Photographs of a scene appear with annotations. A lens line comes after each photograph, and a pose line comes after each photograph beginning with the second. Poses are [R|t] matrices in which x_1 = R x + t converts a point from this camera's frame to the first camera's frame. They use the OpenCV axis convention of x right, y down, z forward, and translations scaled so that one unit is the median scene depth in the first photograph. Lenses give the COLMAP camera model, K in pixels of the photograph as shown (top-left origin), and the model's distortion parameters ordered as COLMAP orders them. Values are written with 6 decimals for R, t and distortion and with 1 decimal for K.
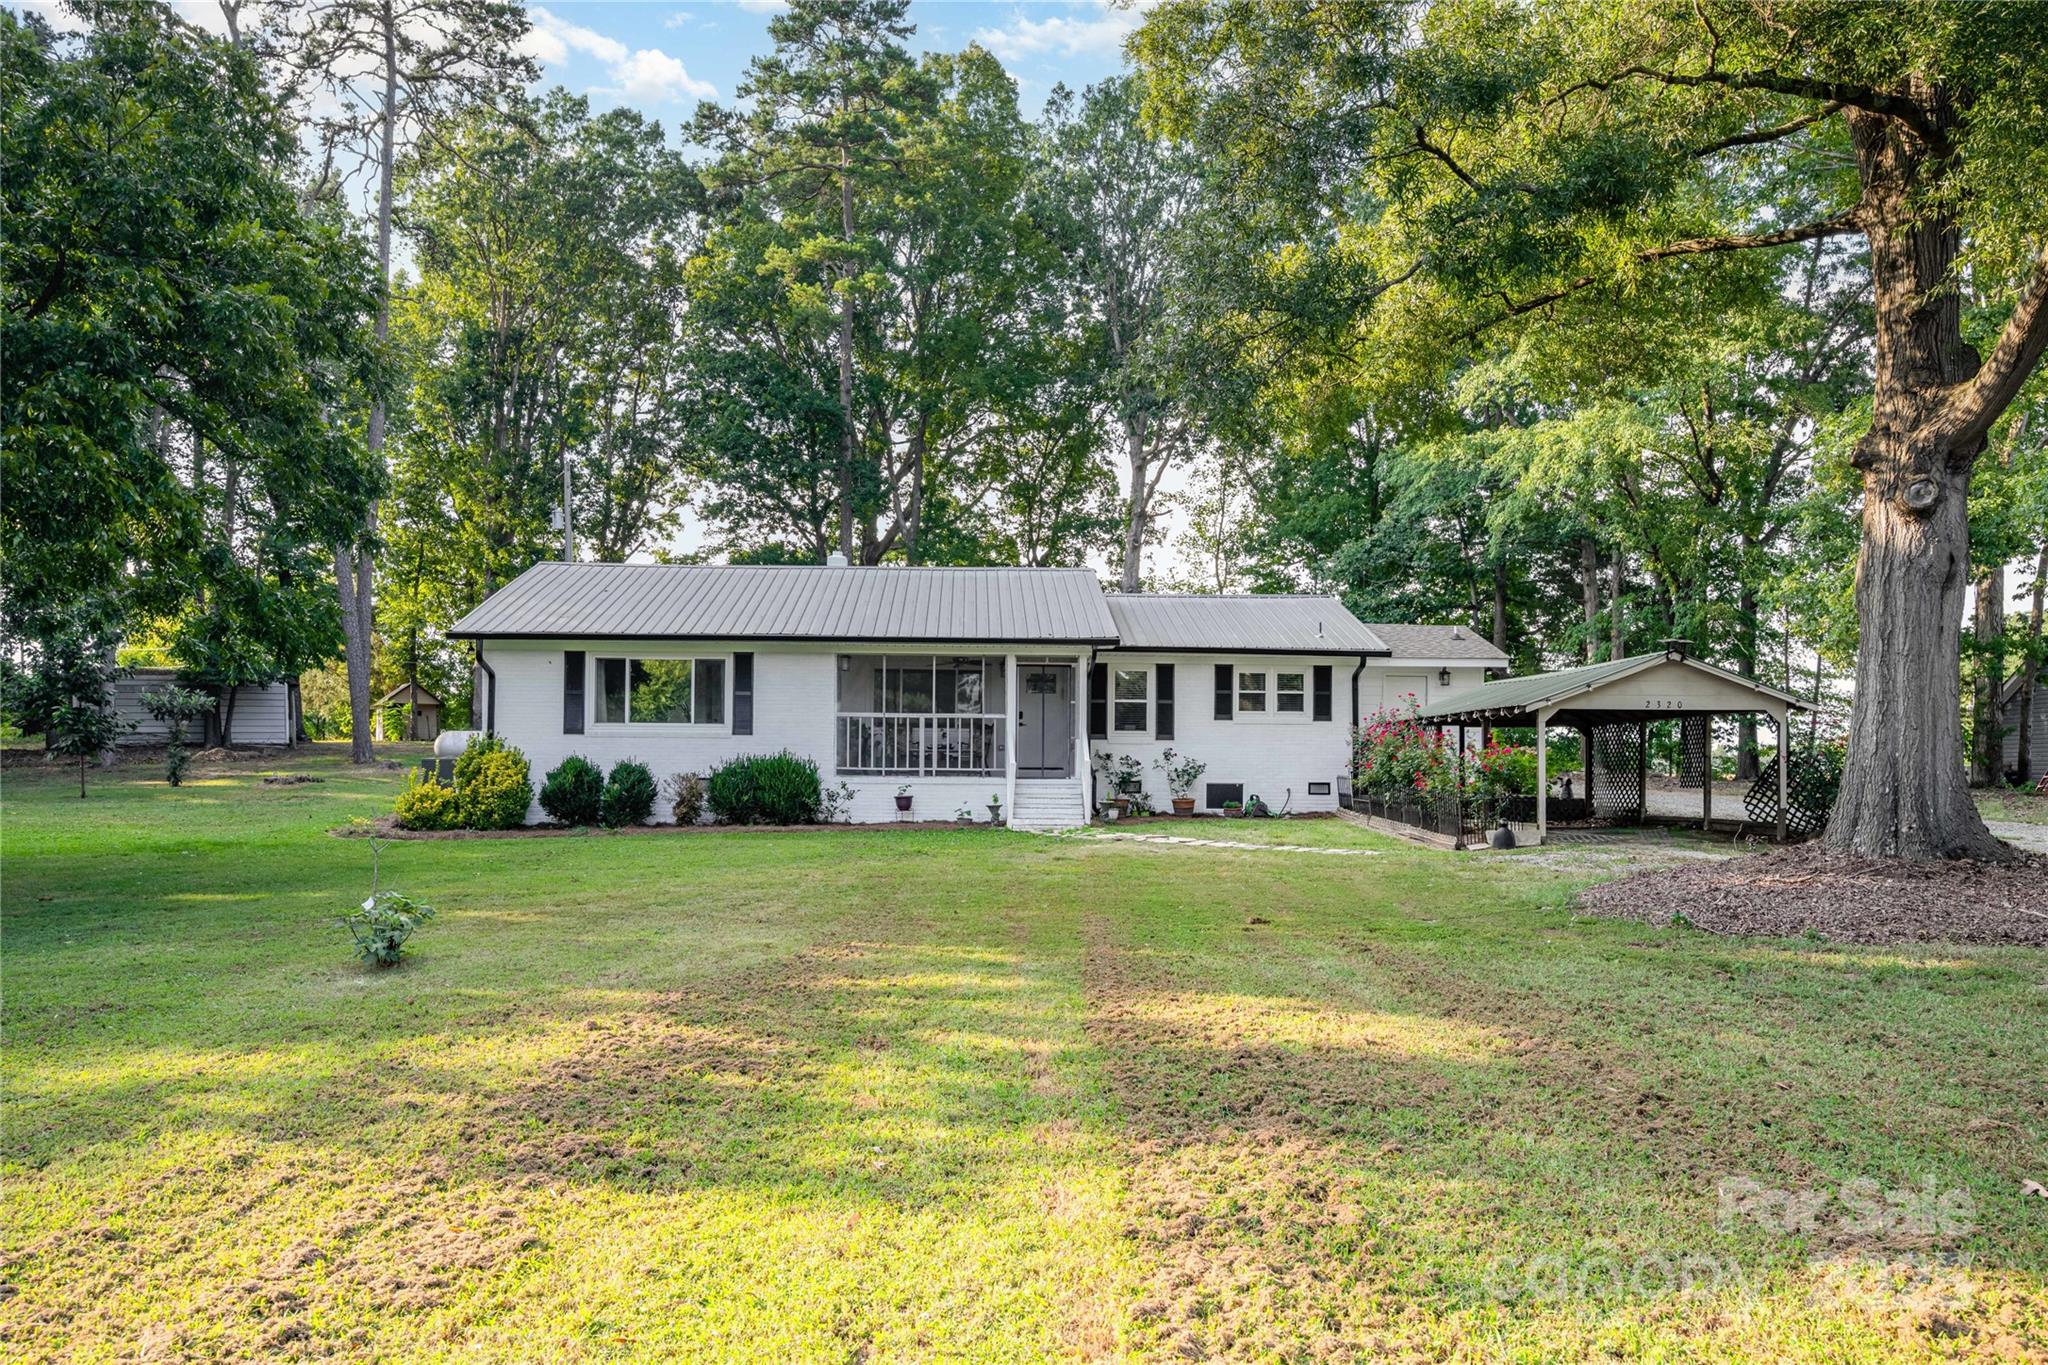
lens RADIAL K [[1398.1, 0, 1025.3], [0, 1398.1, 747.0], [0, 0, 1]] dist [0.033103, 0.000212]
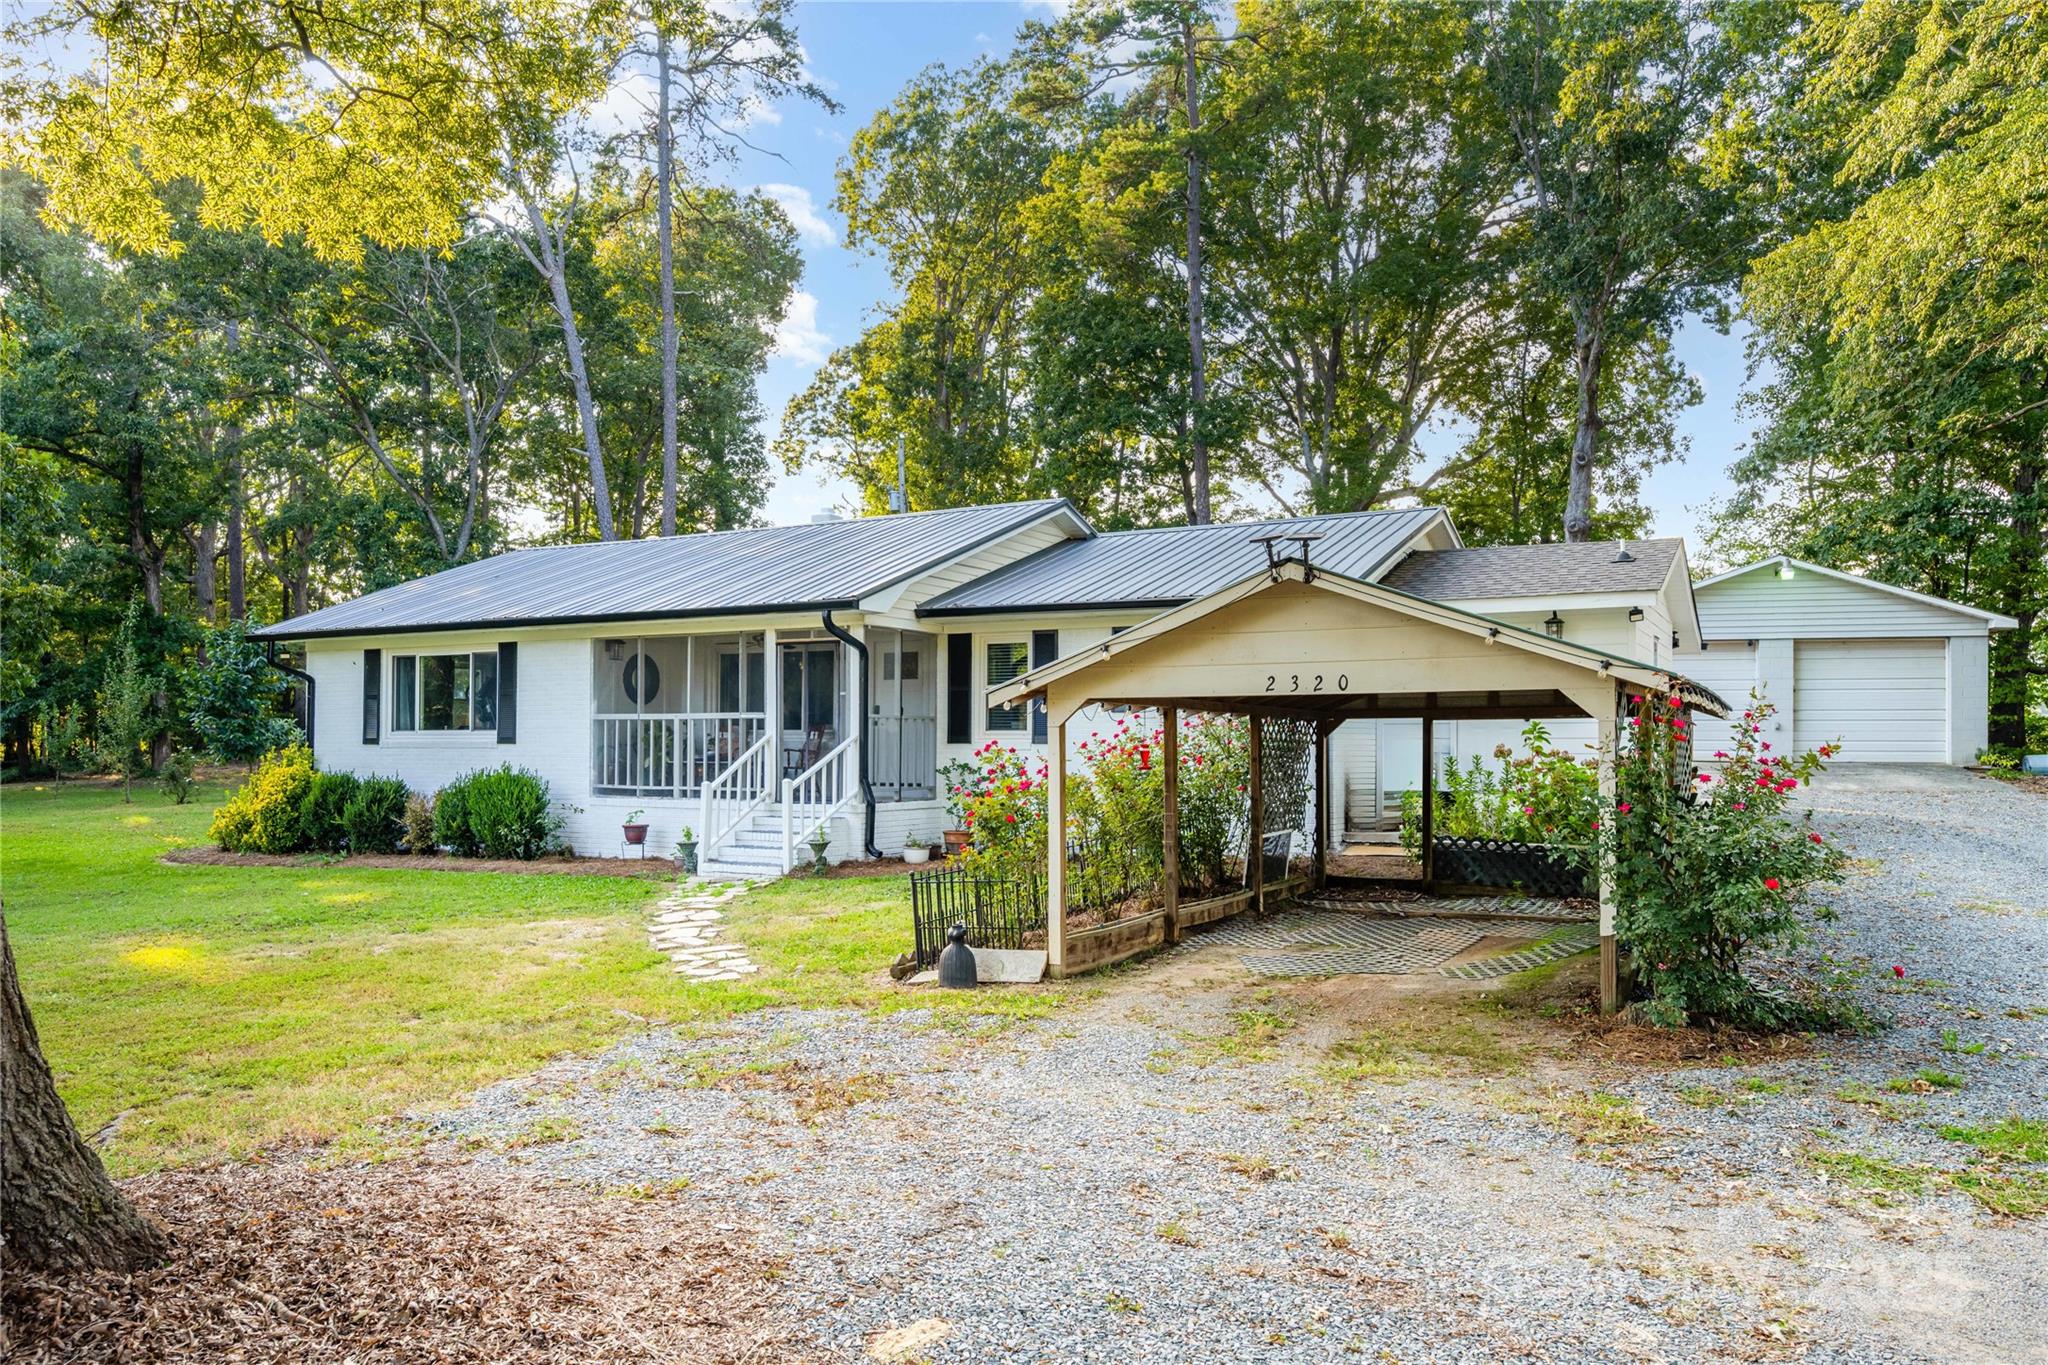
lens RADIAL K [[1398.1, 0, 1025.3], [0, 1398.1, 747.0], [0, 0, 1]] dist [0.033103, 0.000212]
pose [[0.847368, -0.003905, -0.530991, 0.452926], [0.012210, 0.999852, 0.012133, -0.012163], [0.530865, -0.016764, 0.847291, 0.438189]]
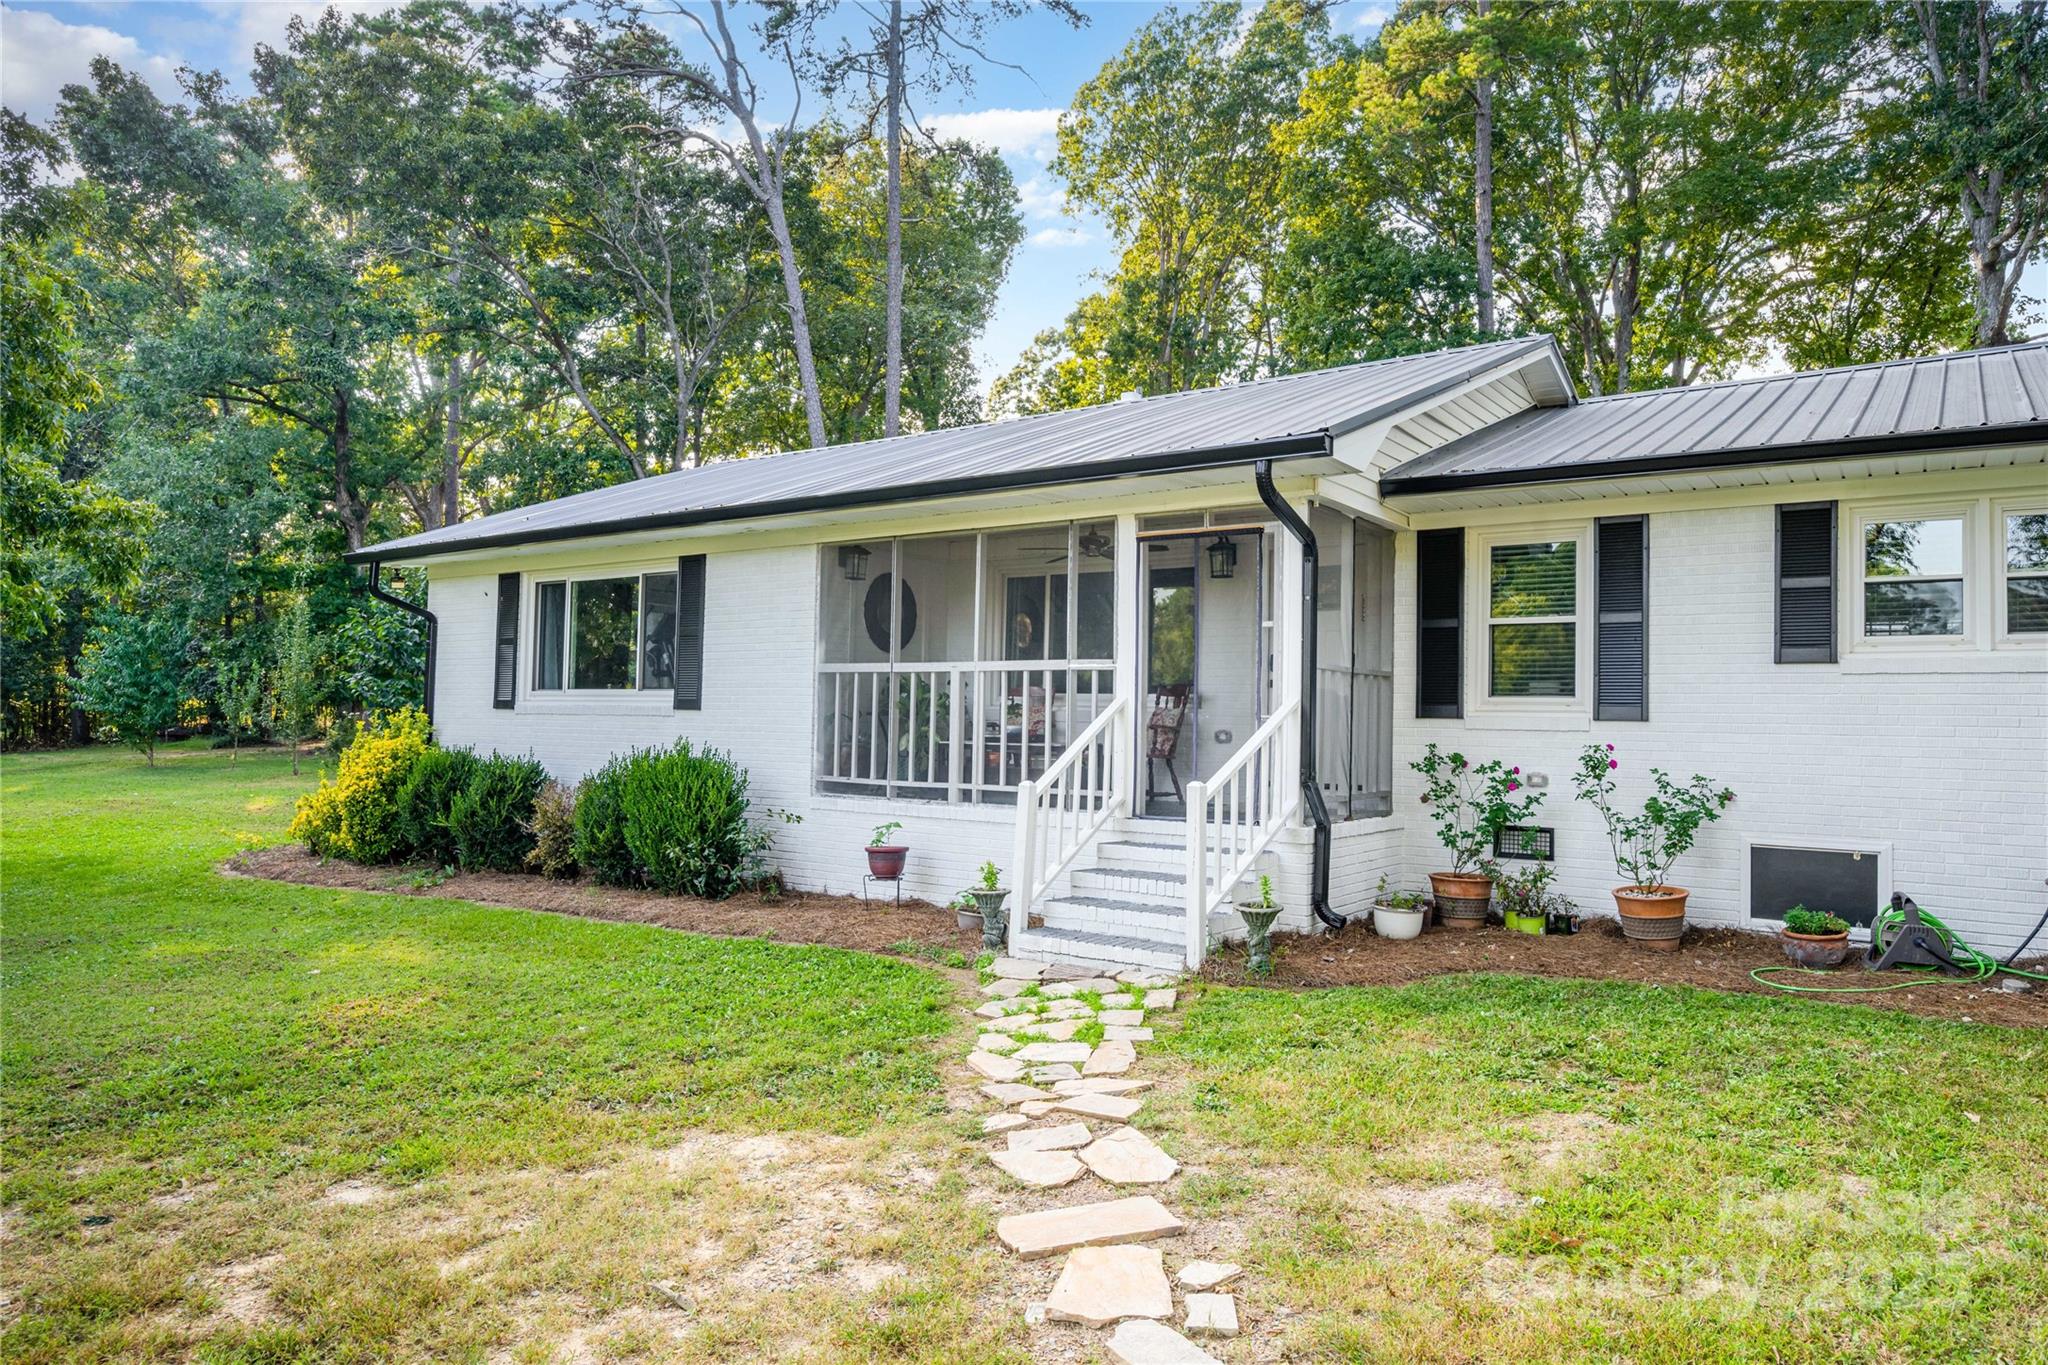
lens RADIAL K [[1271.4, 0, 1071.8], [0, 1271.4, 684.0], [0, 0, 1]] dist [0.001669, 0.000694]
pose [[0.799987, -0.012205, -0.599893, 0.189179], [-0.001208, 0.999758, -0.021952, -0.007463], [0.600016, 0.018286, 0.799779, 0.655803]]
